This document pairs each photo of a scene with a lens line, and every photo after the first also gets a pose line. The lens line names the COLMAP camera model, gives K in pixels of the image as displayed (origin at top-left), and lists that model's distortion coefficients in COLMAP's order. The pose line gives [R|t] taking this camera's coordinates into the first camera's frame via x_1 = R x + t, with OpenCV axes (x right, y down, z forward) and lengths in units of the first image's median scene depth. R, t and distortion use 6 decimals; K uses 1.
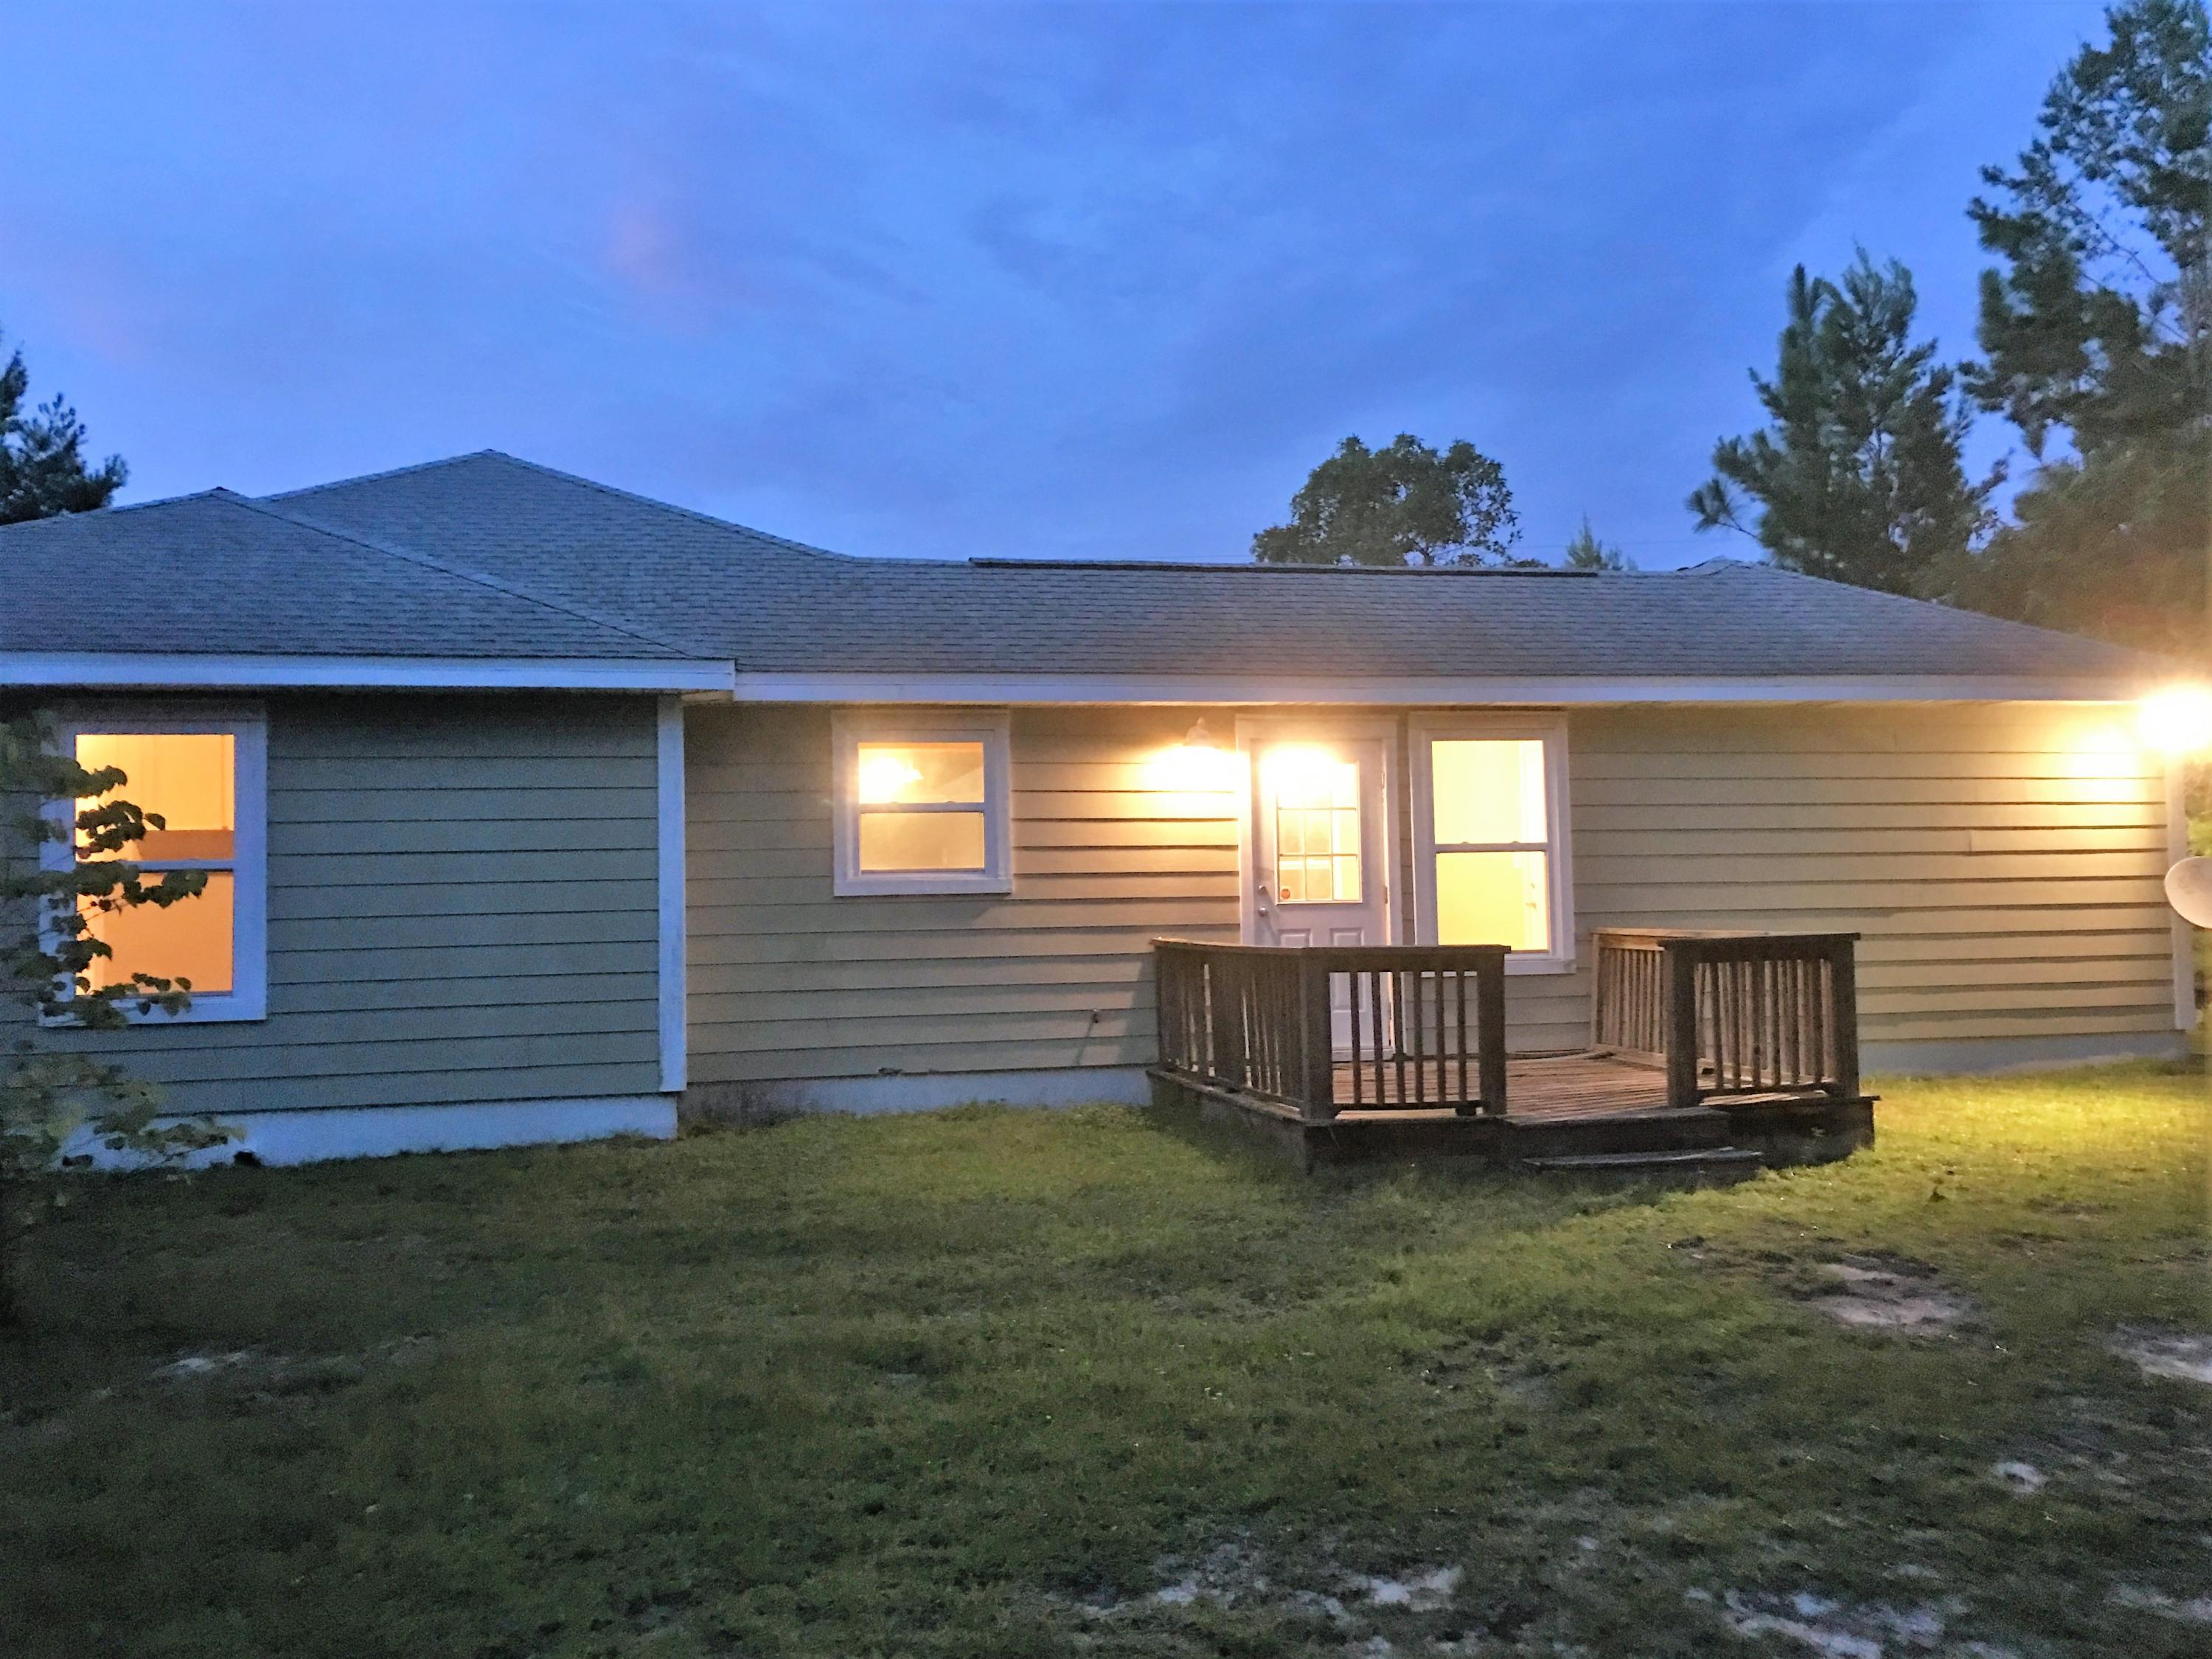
lens RADIAL K [[1990.3, 0, 1111.1], [0, 1990.3, 815.0], [0, 0, 1]] dist [0.131459, -0.201293]
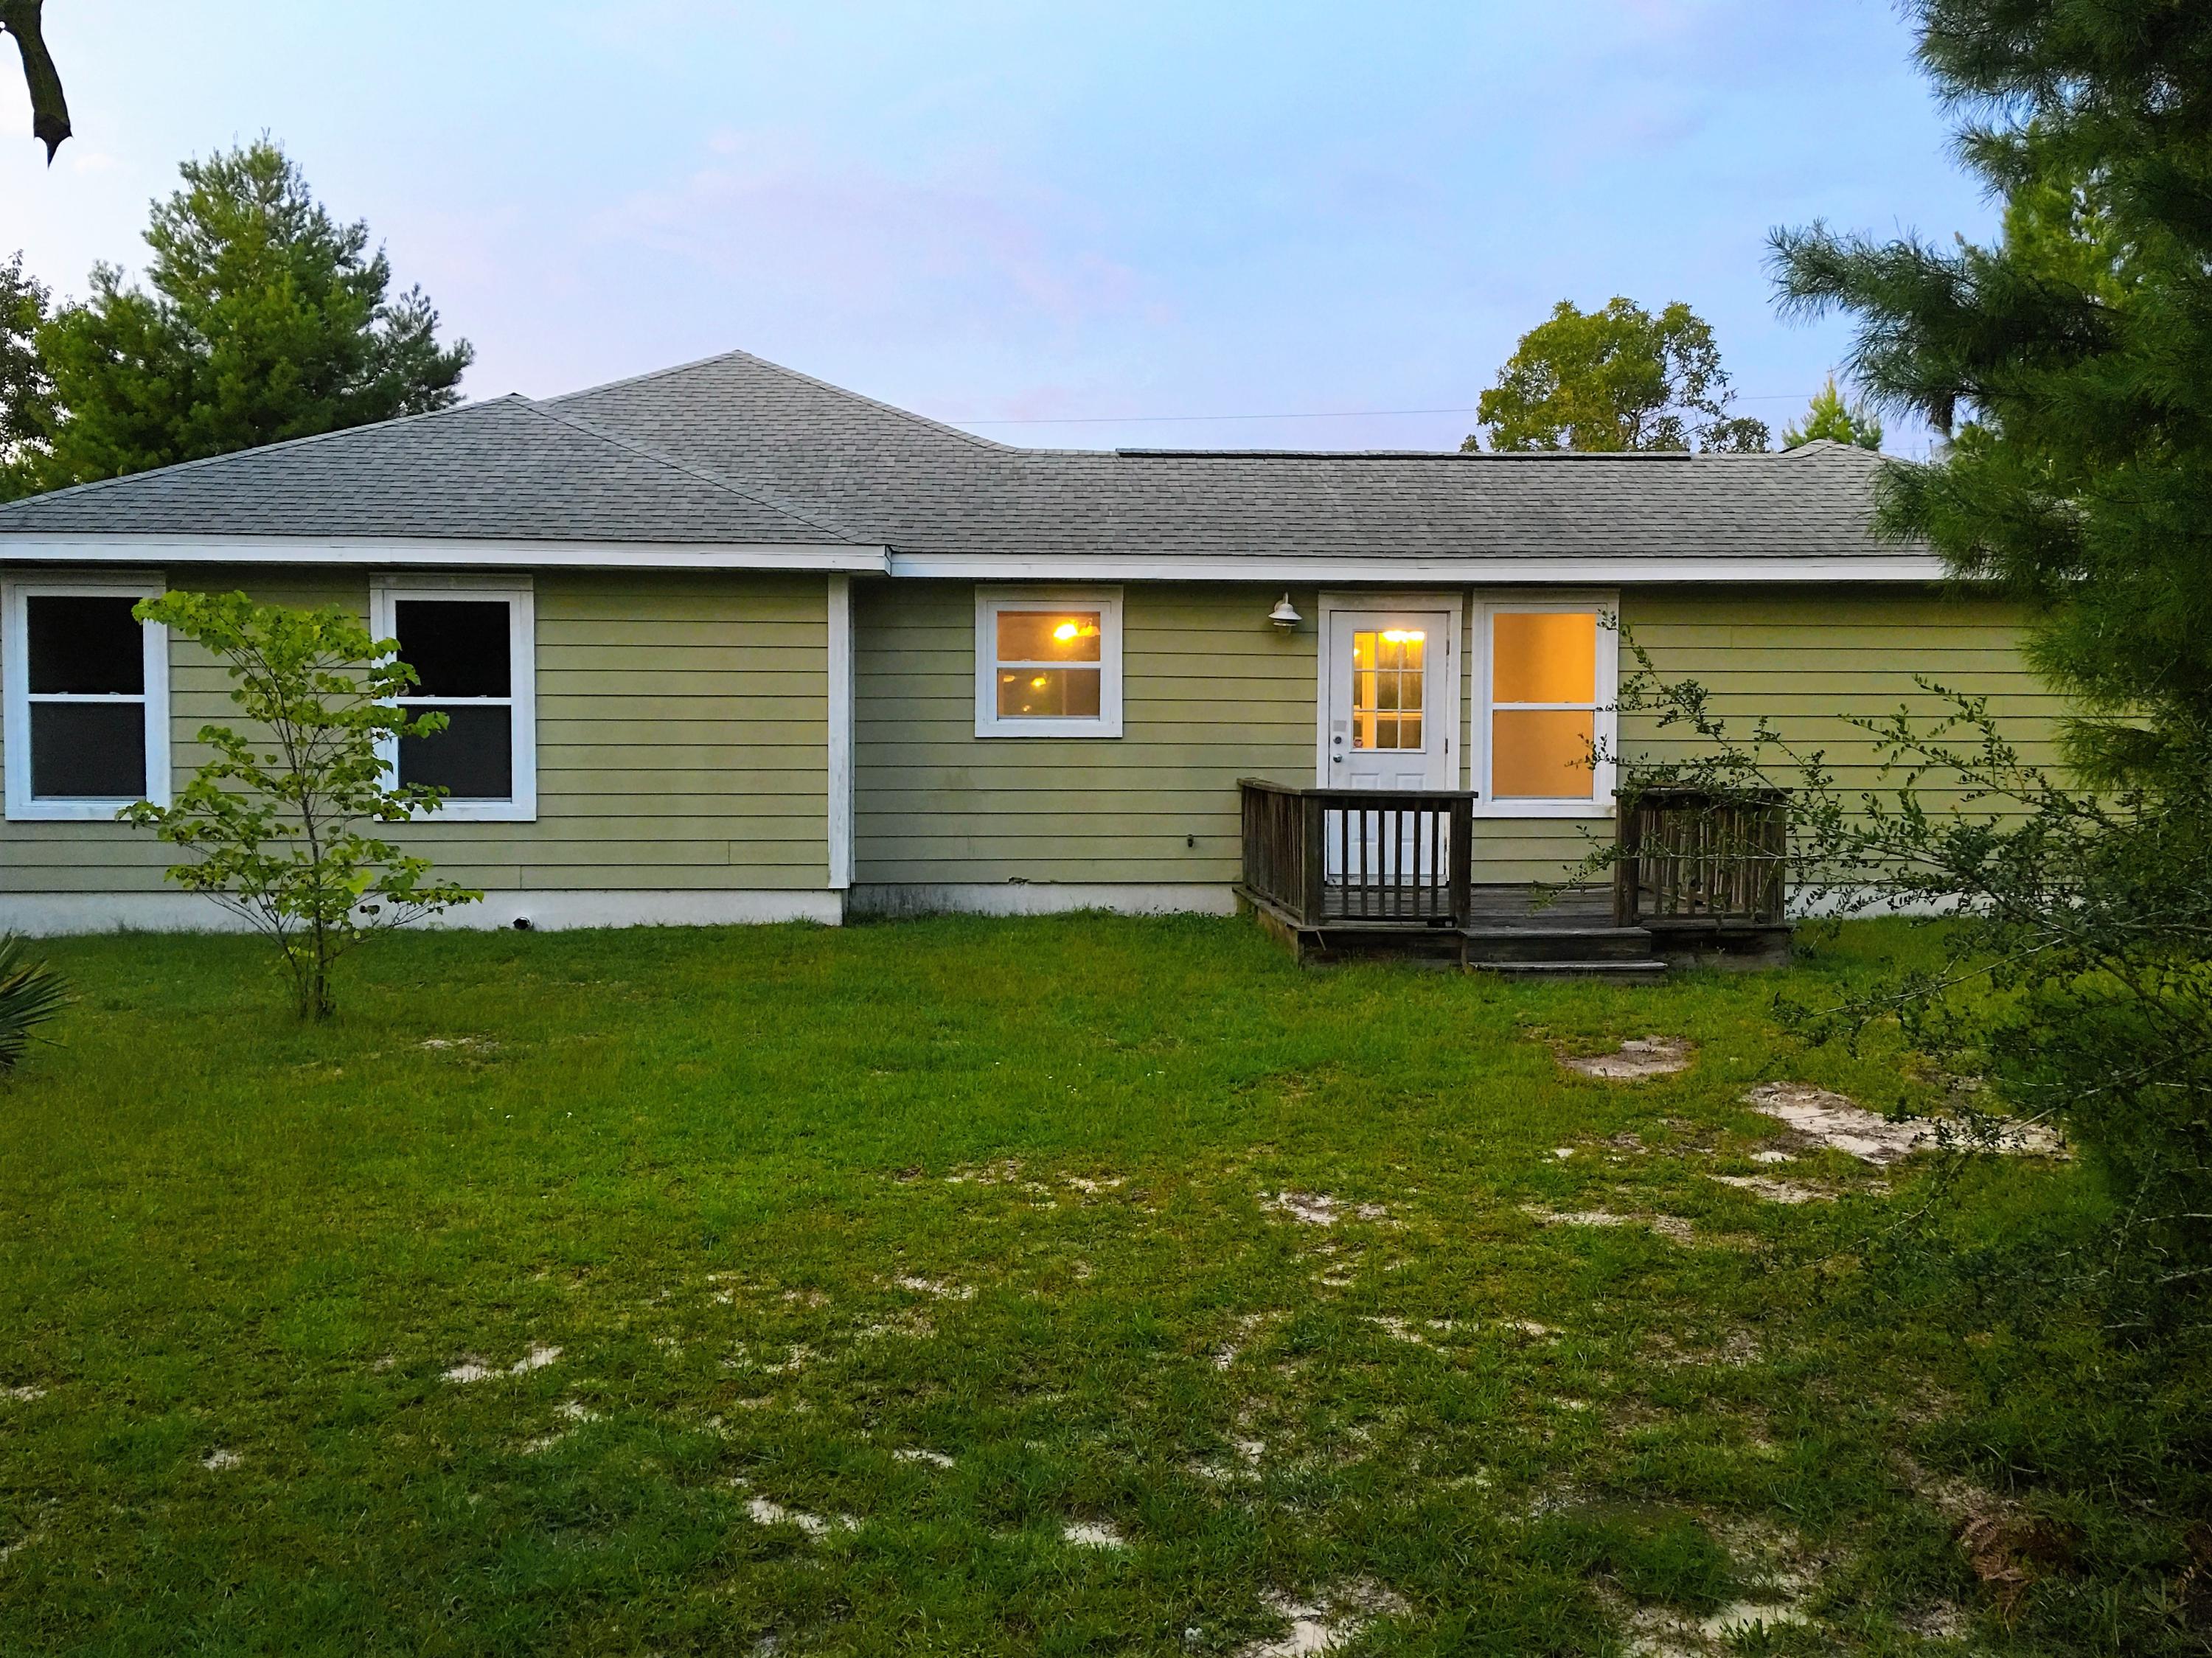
lens RADIAL K [[2022.0, 0, 1138.7], [0, 2022.0, 822.9], [0, 0, 1]] dist [0.140205, -0.232180]
pose [[0.986305, 0.029581, -0.162259, 0.157376], [-0.015355, 0.995981, 0.088239, -0.017551], [0.164217, -0.084539, 0.982795, -0.203186]]
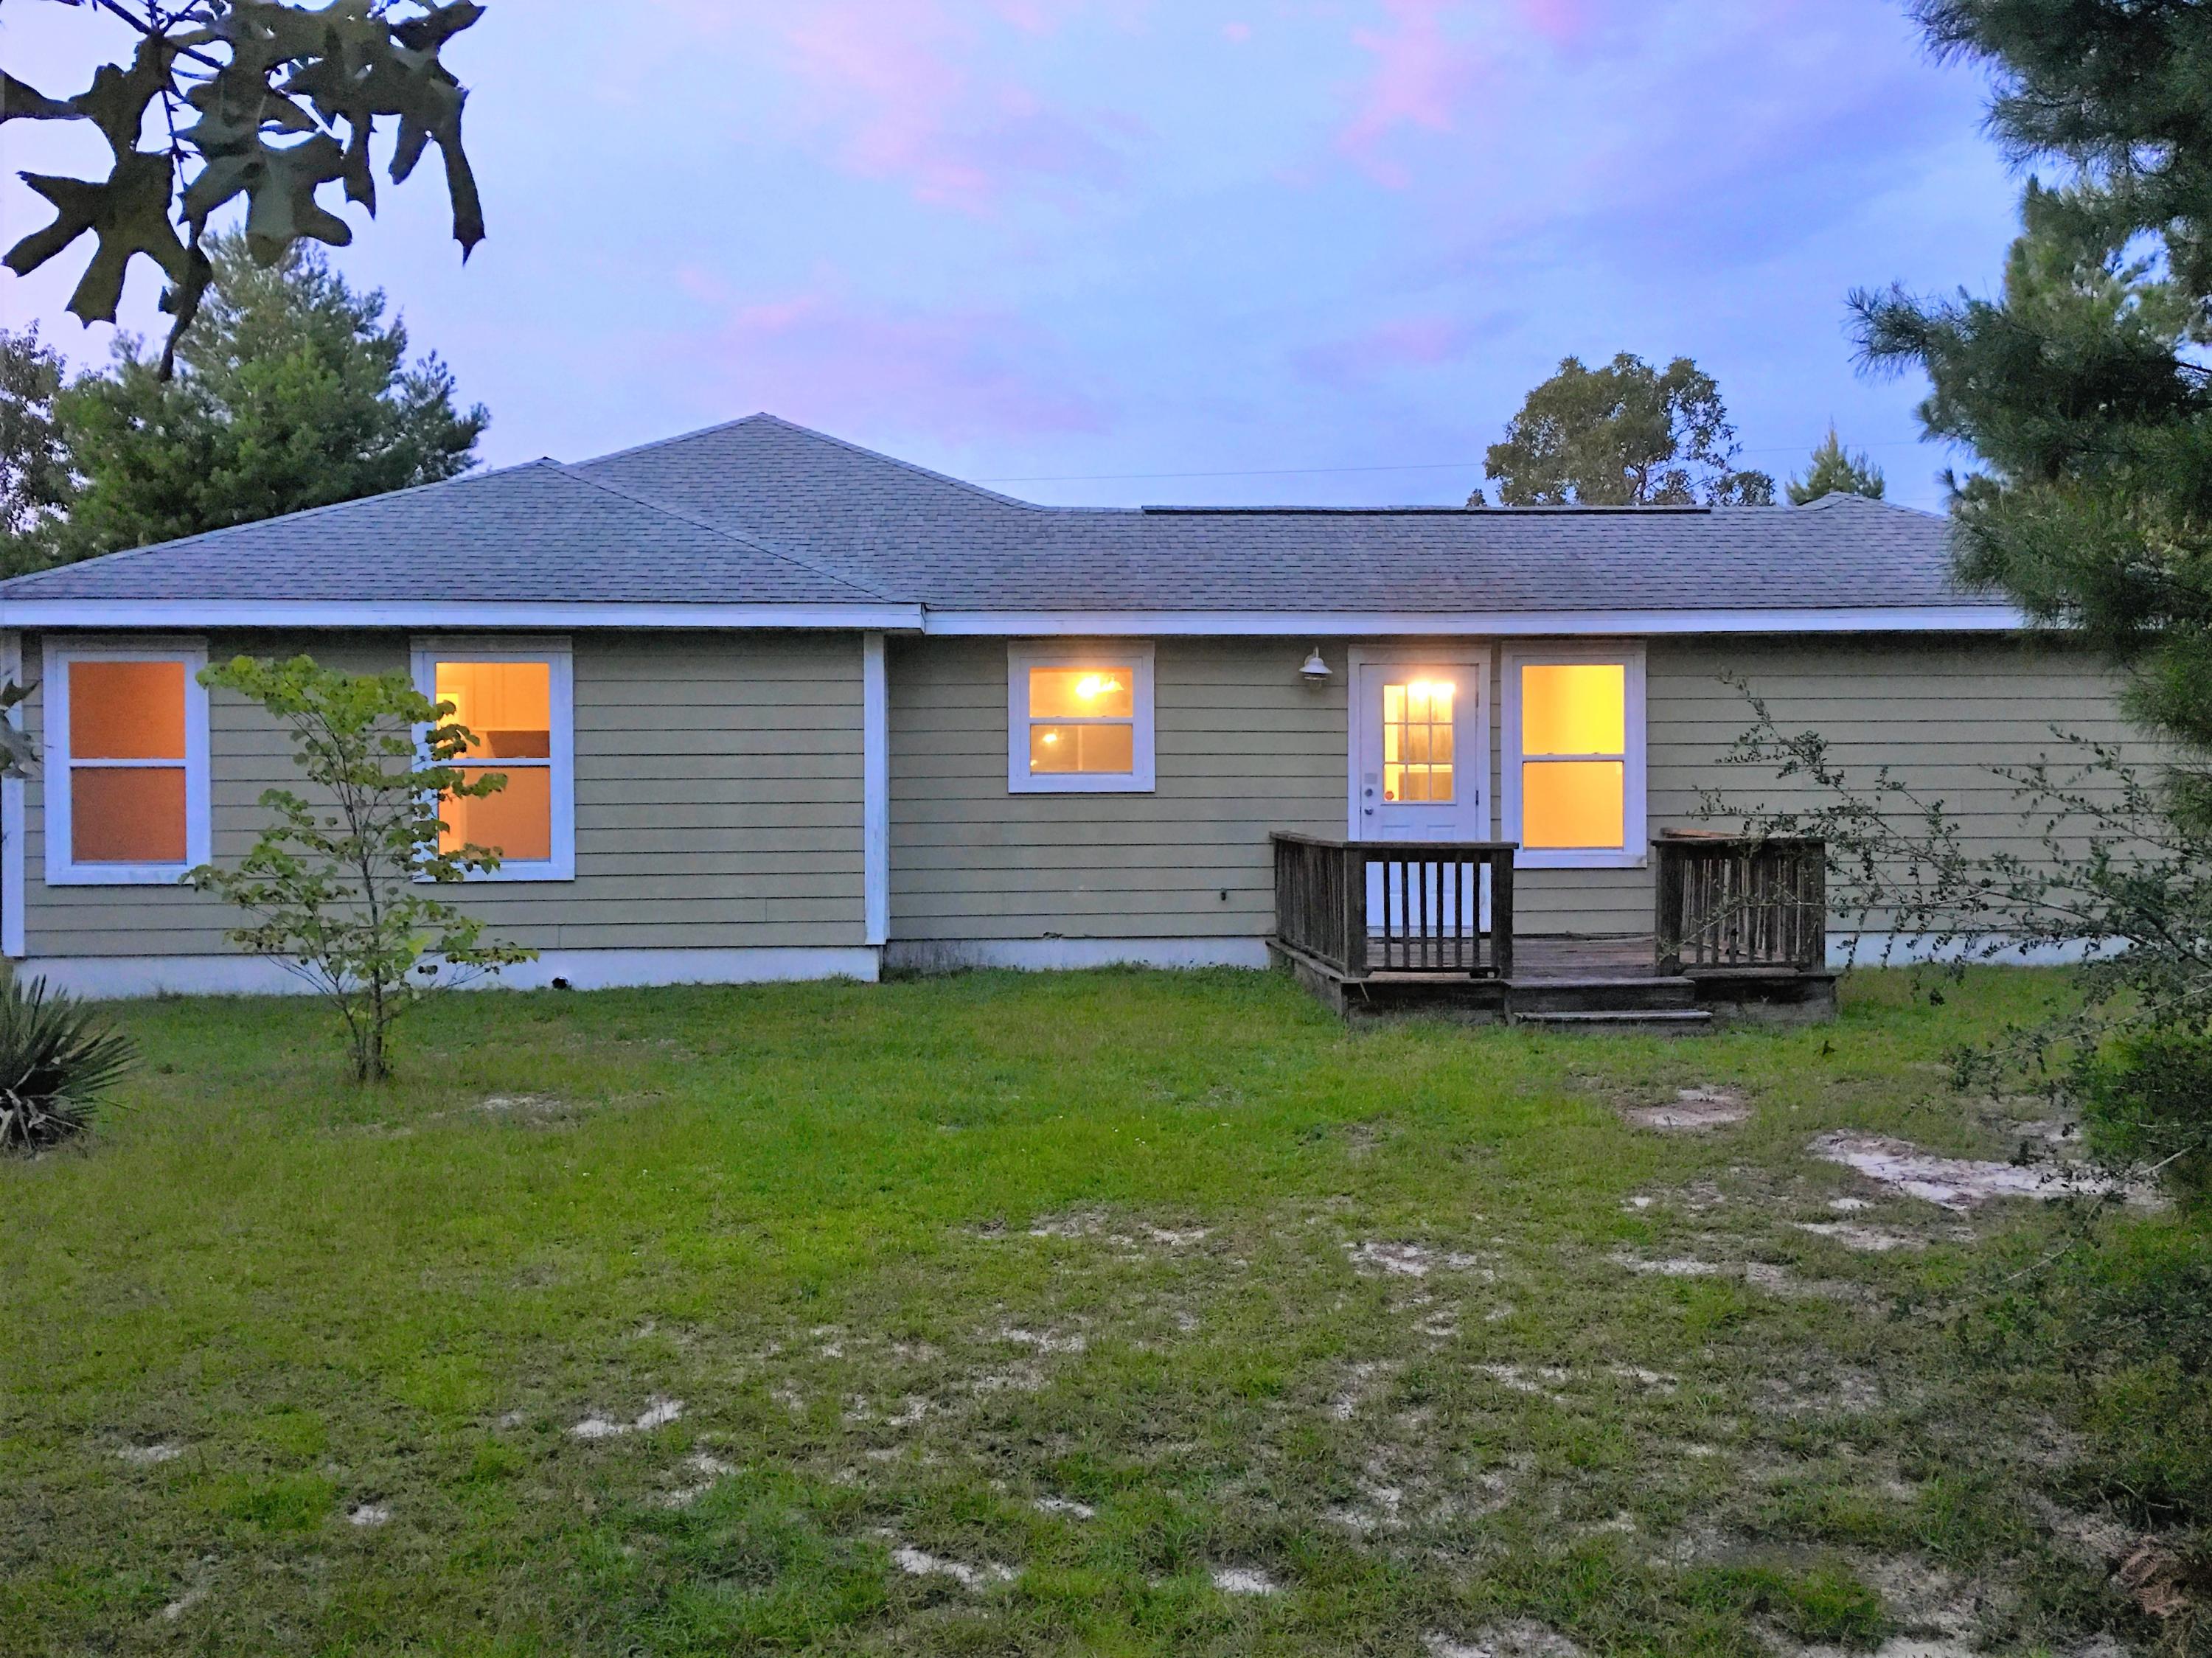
lens RADIAL K [[2028.7, 0, 1134.1], [0, 2028.7, 815.8], [0, 0, 1]] dist [0.135951, -0.231161]
pose [[0.987092, 0.015991, -0.159357, 0.132420], [-0.006804, 0.998291, 0.058034, -0.017724], [0.160013, -0.056201, 0.985514, -0.215918]]
